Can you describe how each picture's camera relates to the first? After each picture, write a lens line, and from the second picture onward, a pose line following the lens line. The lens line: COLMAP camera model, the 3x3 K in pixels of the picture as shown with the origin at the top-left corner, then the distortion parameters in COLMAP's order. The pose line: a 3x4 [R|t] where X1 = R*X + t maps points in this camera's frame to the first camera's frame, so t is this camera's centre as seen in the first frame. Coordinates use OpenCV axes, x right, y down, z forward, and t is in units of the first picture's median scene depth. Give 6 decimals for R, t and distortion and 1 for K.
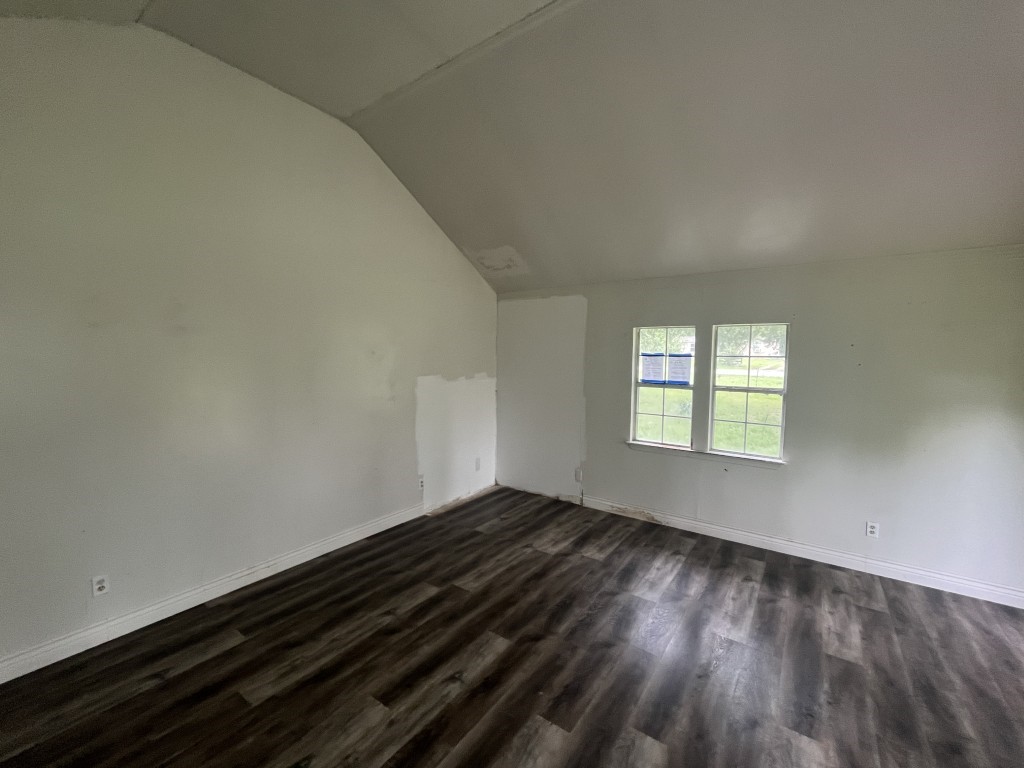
lens RADIAL K [[424.8, 0, 512.0], [0, 424.8, 384.0], [0, 0, 1]] dist [-0.000979, -0.000052]
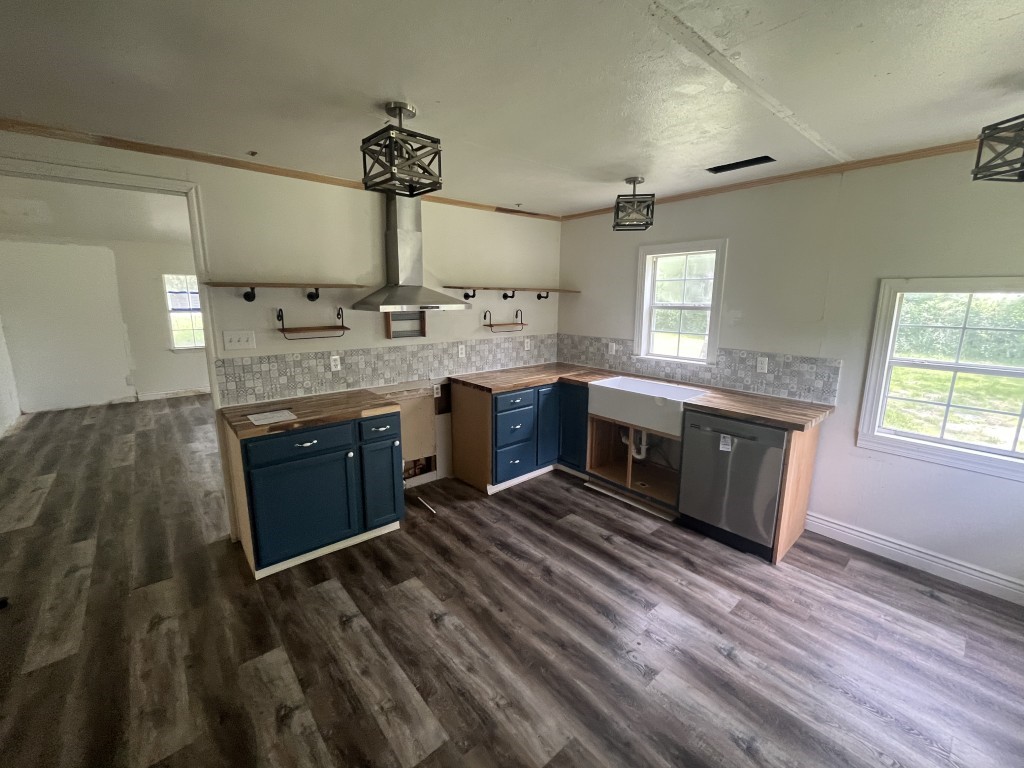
lens RADIAL K [[424.8, 0, 512.0], [0, 424.8, 384.0], [0, 0, 1]] dist [-0.000979, -0.000052]
pose [[0.235624, -0.200520, 0.950933, -0.938281], [0.068162, 0.979483, 0.189651, 0.051292], [-0.969451, 0.020131, 0.244457, -0.588419]]
